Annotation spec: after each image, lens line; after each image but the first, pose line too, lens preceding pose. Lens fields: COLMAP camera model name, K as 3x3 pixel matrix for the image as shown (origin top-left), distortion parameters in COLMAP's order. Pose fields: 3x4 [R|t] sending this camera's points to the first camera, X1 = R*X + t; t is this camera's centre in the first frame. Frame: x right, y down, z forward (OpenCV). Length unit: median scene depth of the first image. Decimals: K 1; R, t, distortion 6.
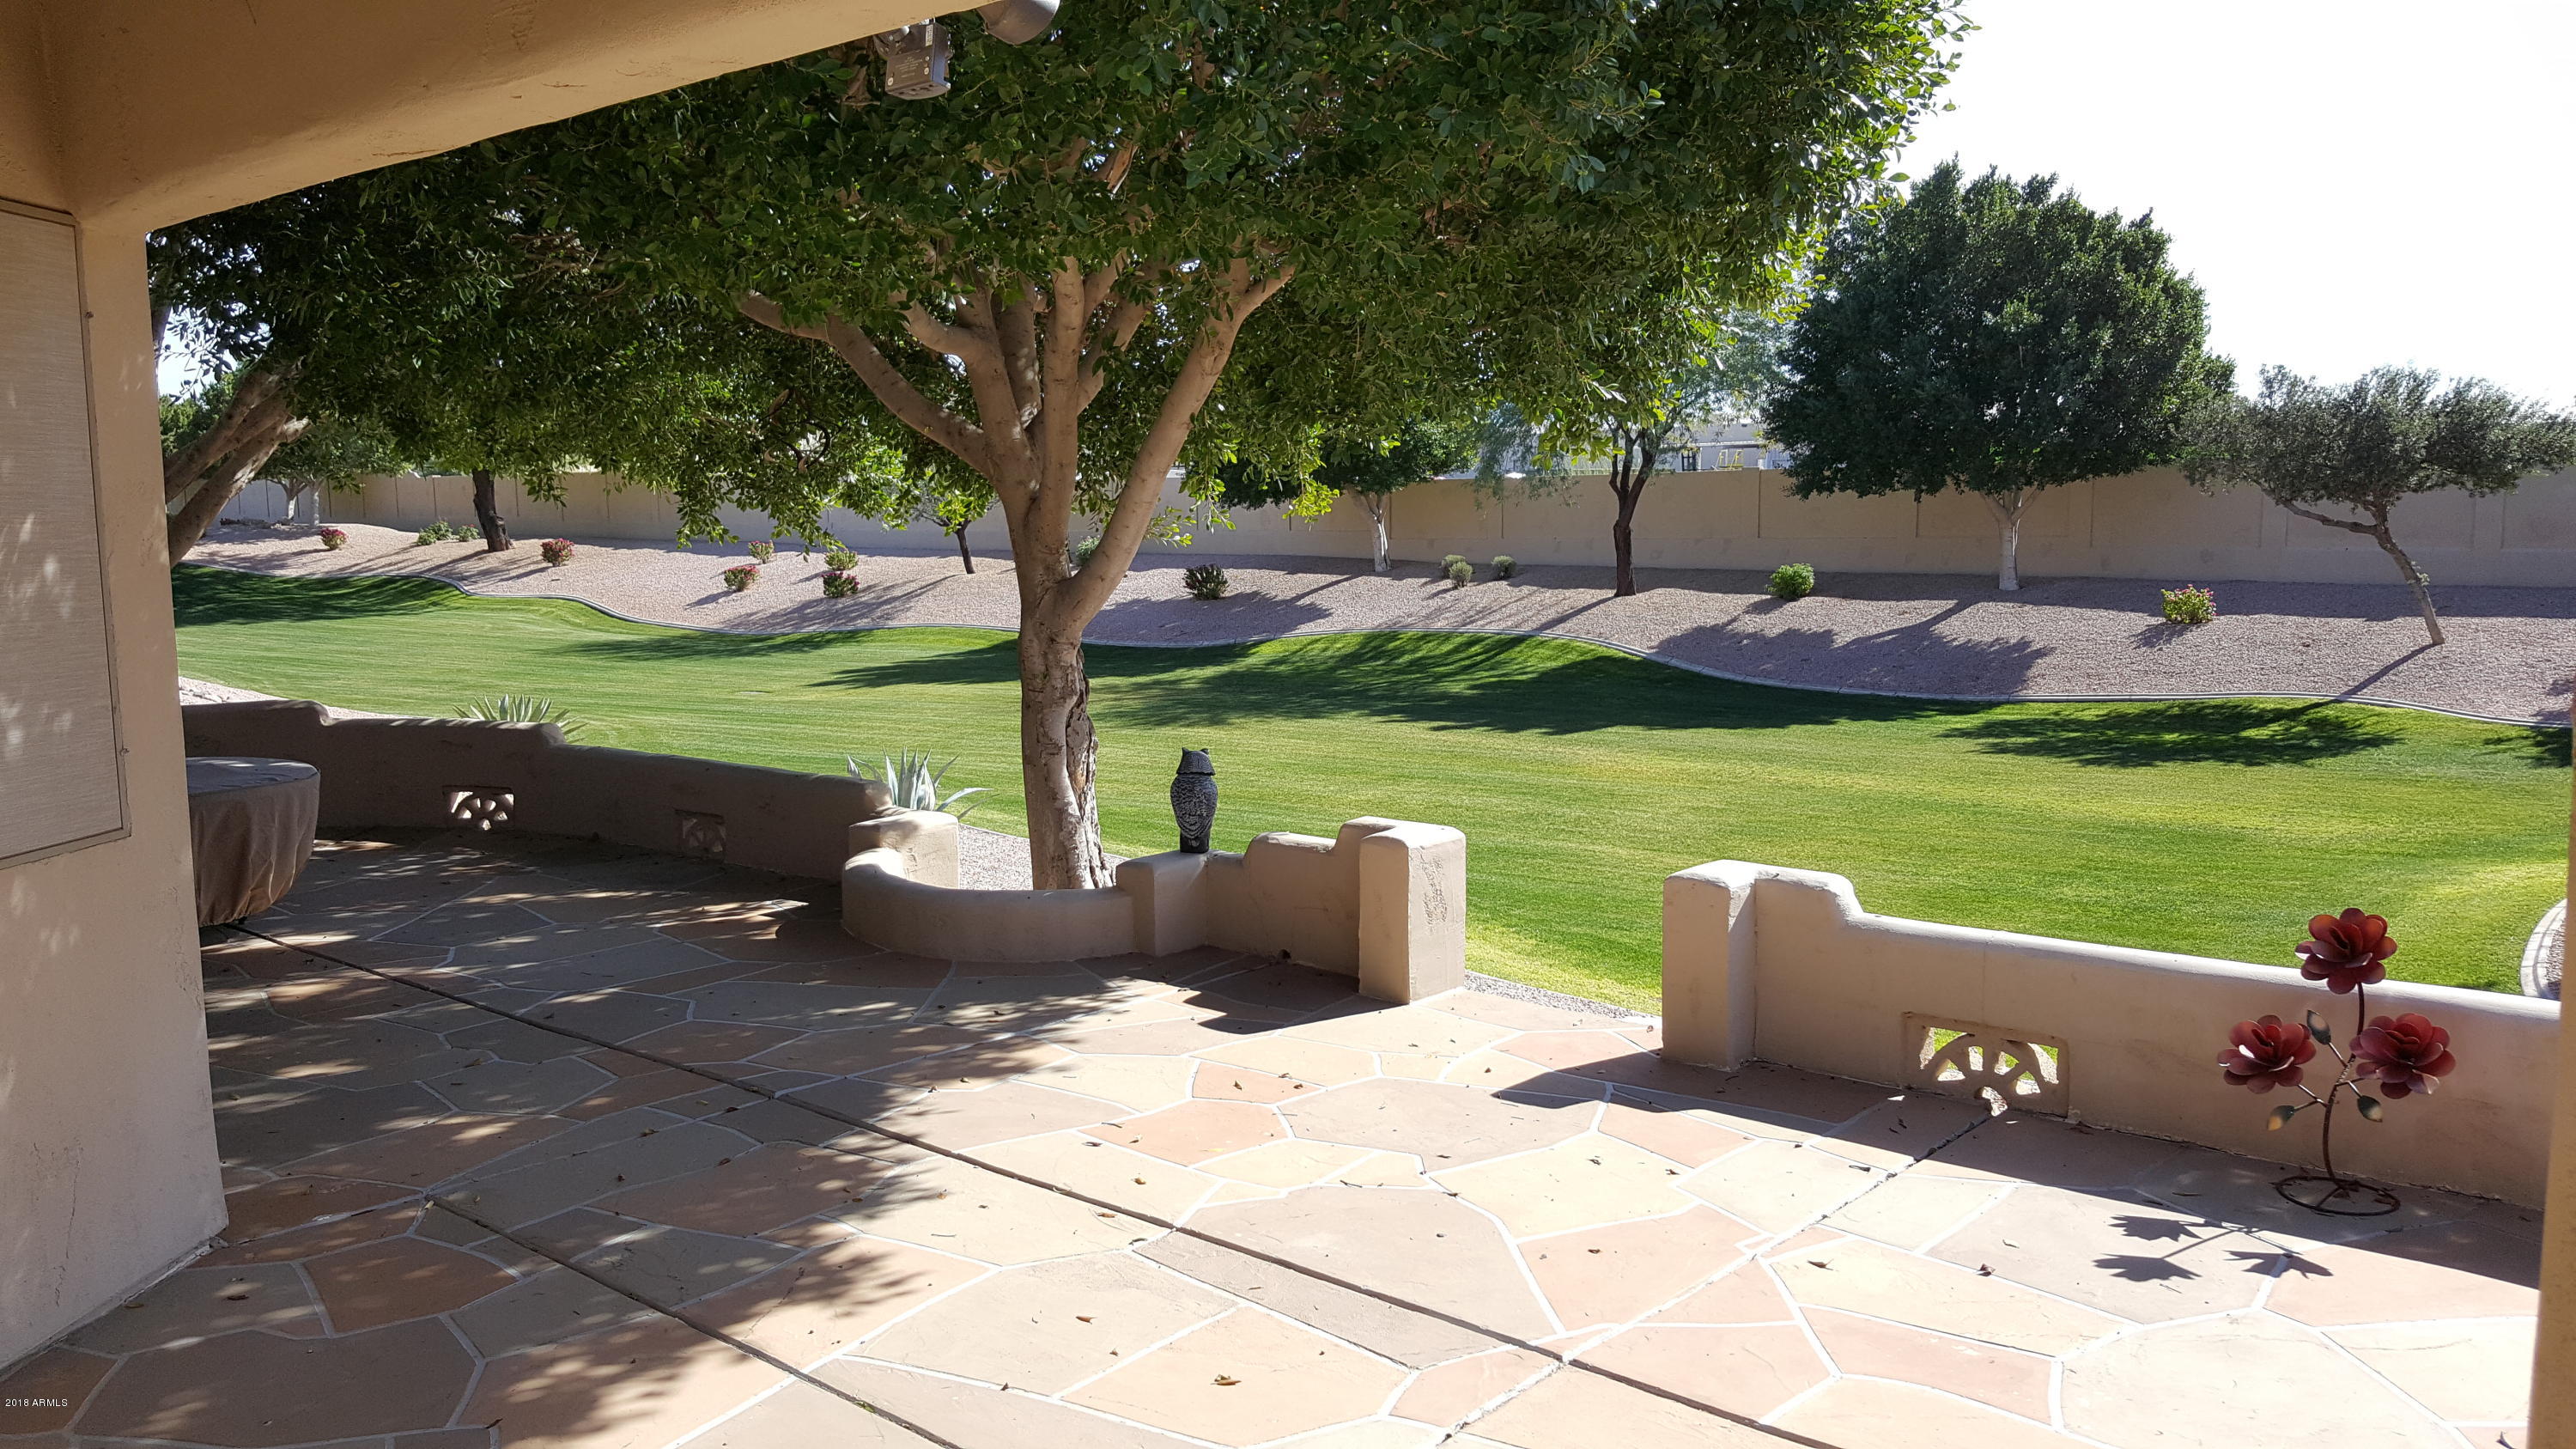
lens RADIAL K [[1941.0, 0, 1243.5], [0, 1941.0, 759.3], [0, 0, 1]] dist [0.085468, -0.149083]
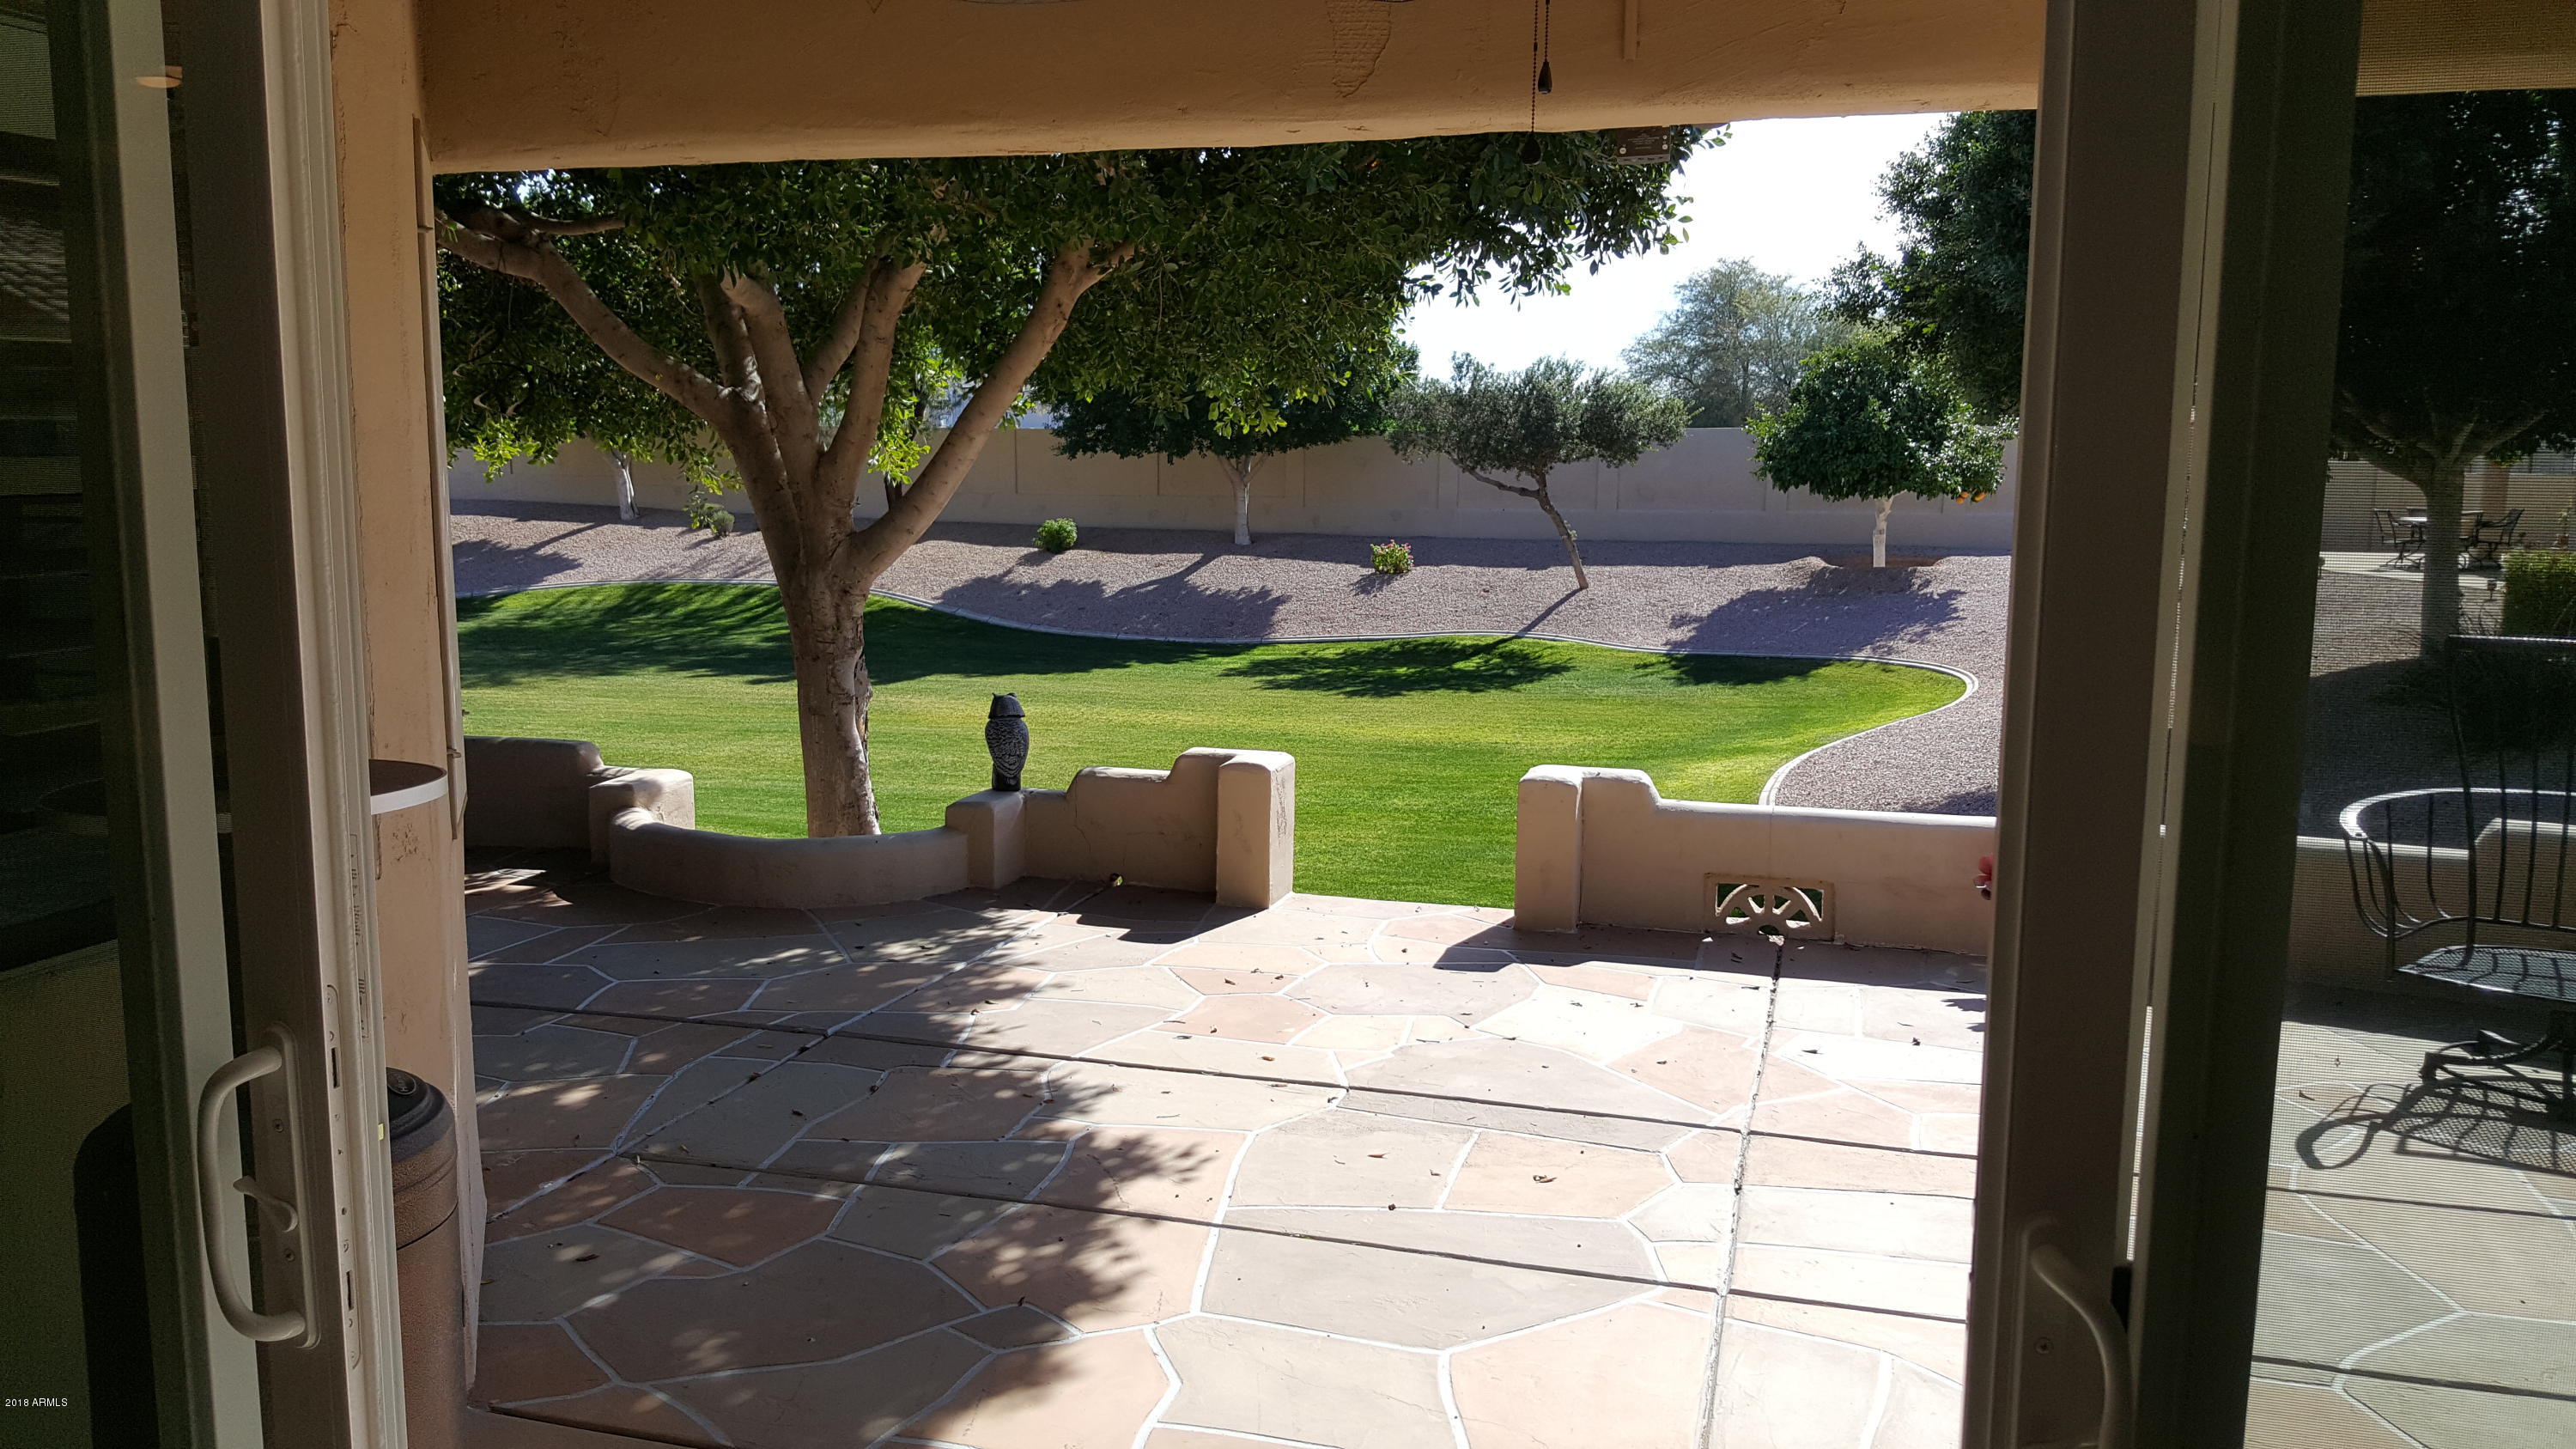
lens RADIAL K [[1941.0, 0, 1248.1], [0, 1941.0, 788.3], [0, 0, 1]] dist [0.085468, -0.149083]
pose [[0.900319, -0.053491, 0.431930, -0.143032], [0.036513, 0.998203, 0.047511, 0.000292], [-0.433695, -0.027004, 0.900655, -0.008044]]
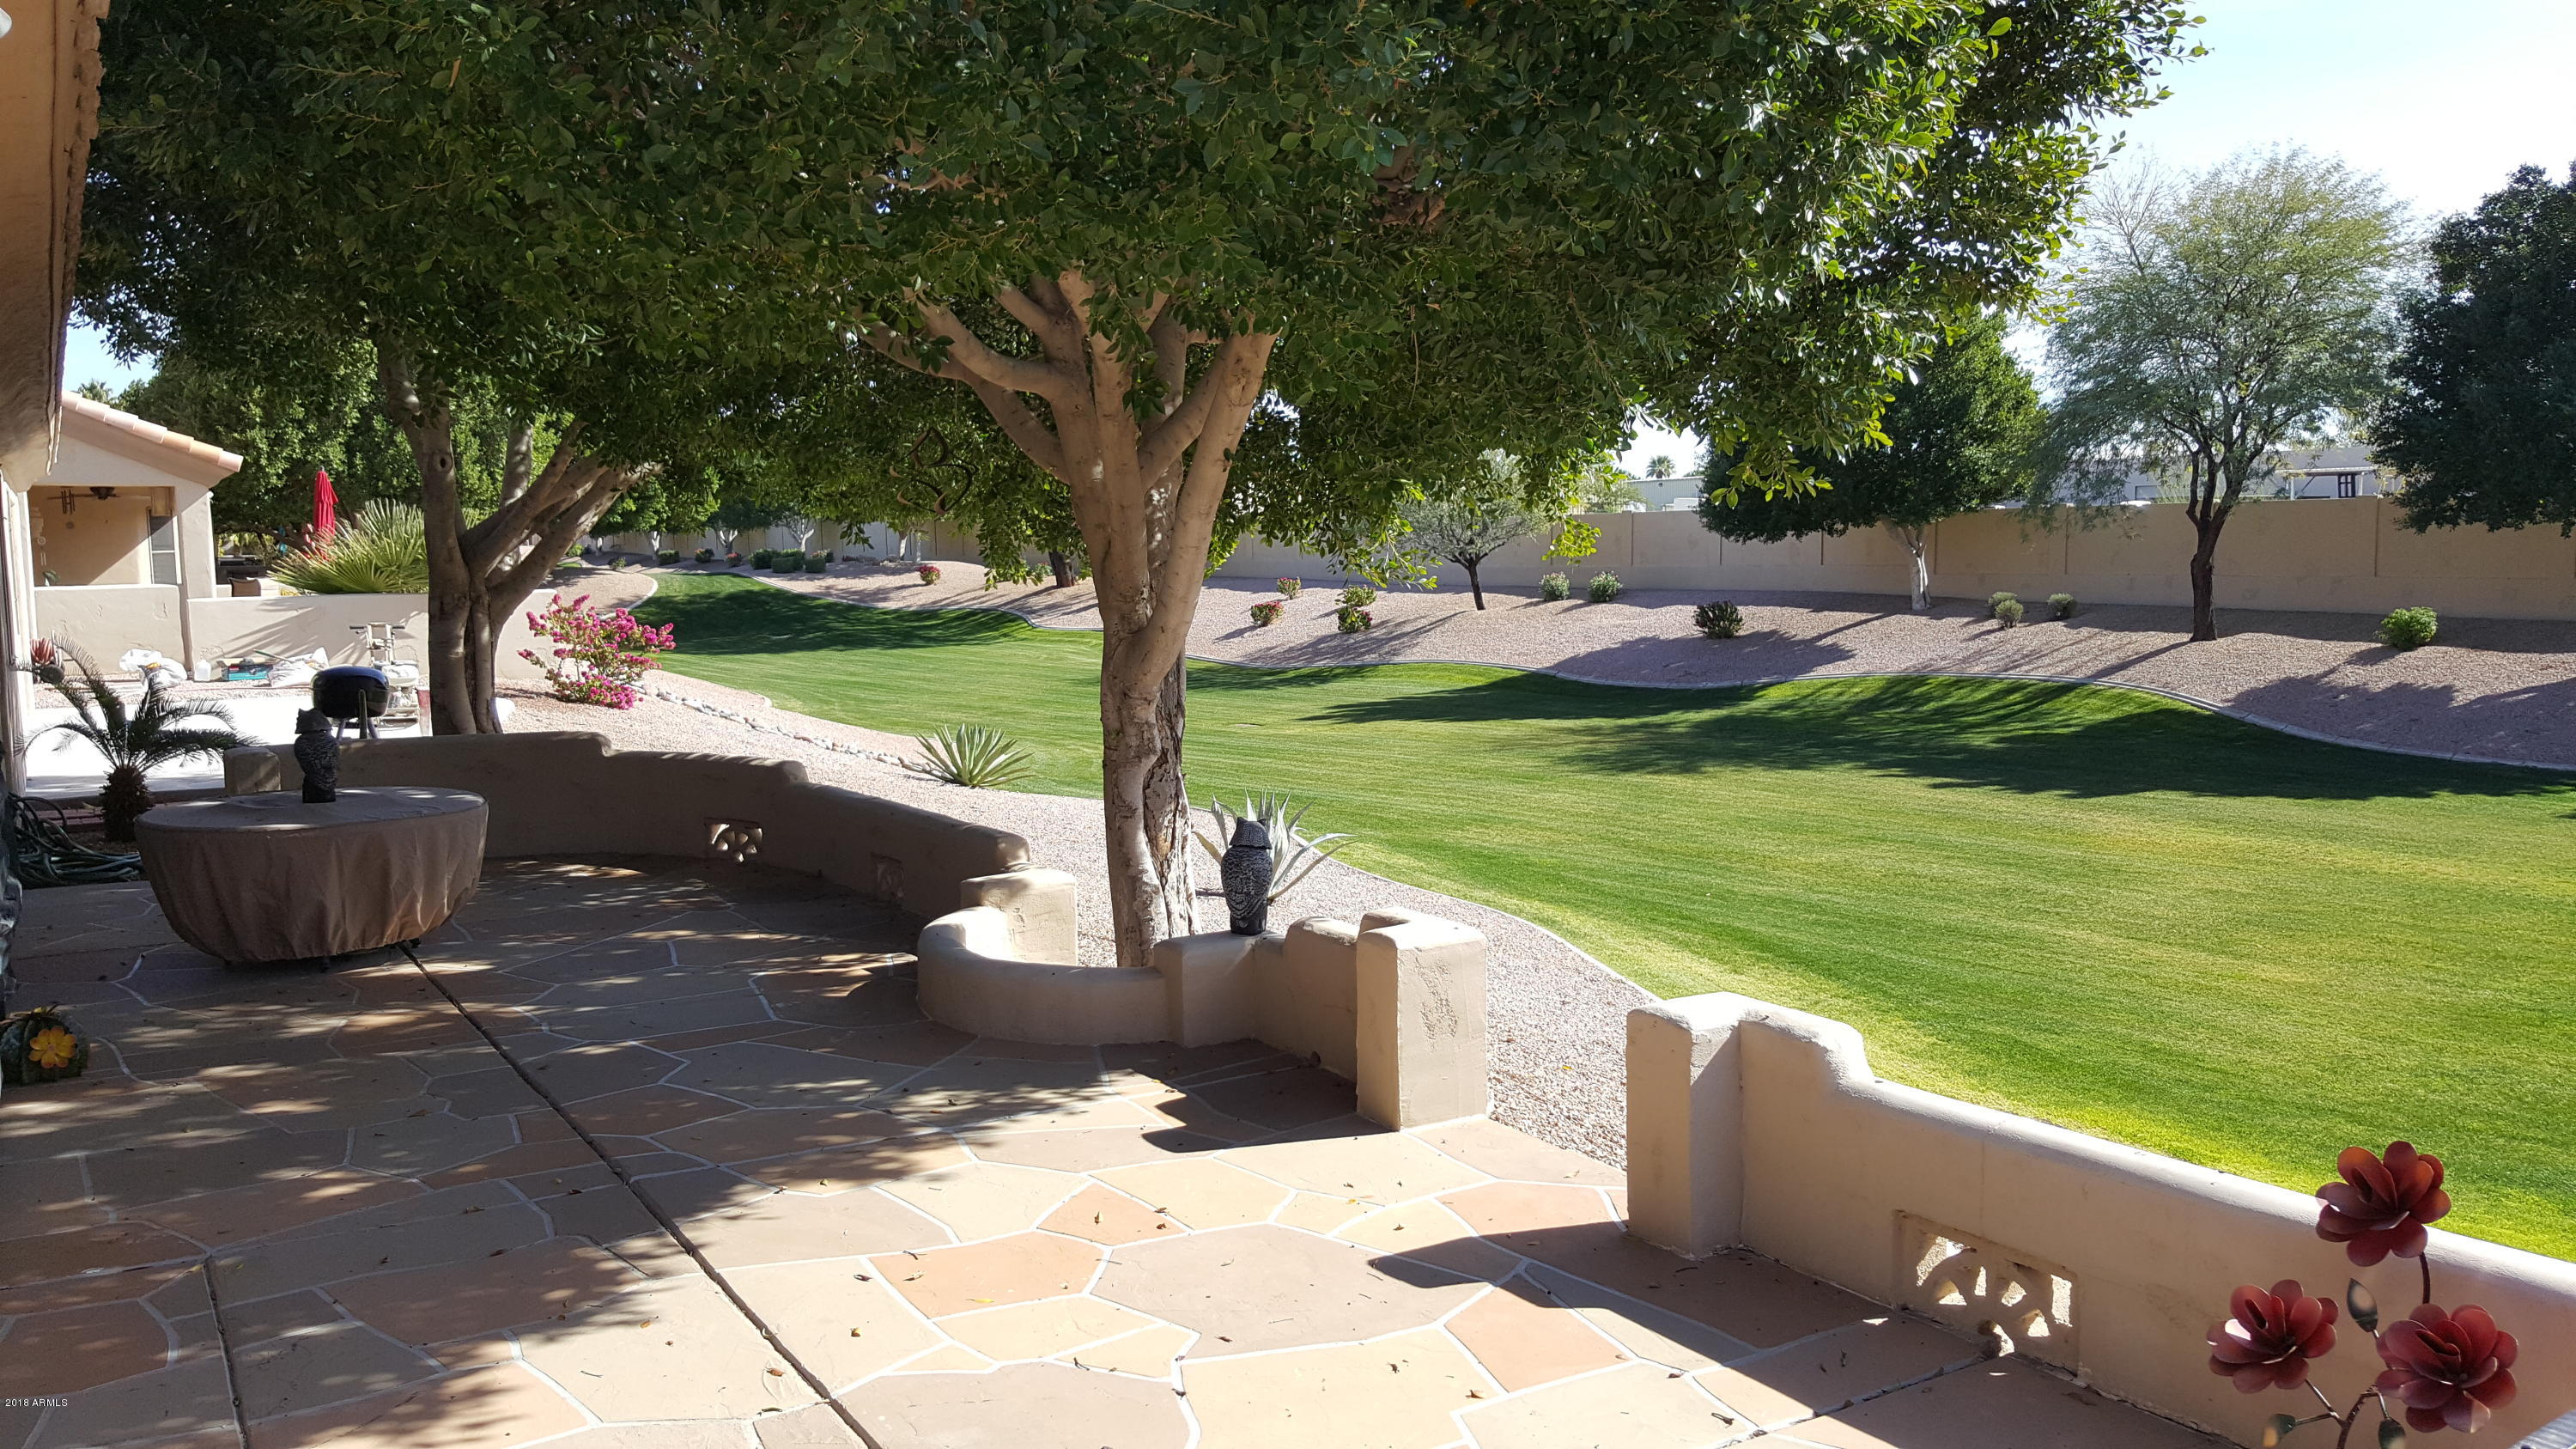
lens RADIAL K [[1941.0, 0, 1242.1], [0, 1941.0, 749.0], [0, 0, 1]] dist [0.085468, -0.149083]
pose [[0.954790, 0.029742, -0.295790, 0.092041], [-0.036382, 0.999194, -0.016968, -0.008686], [0.295047, 0.026962, 0.955102, 0.053190]]
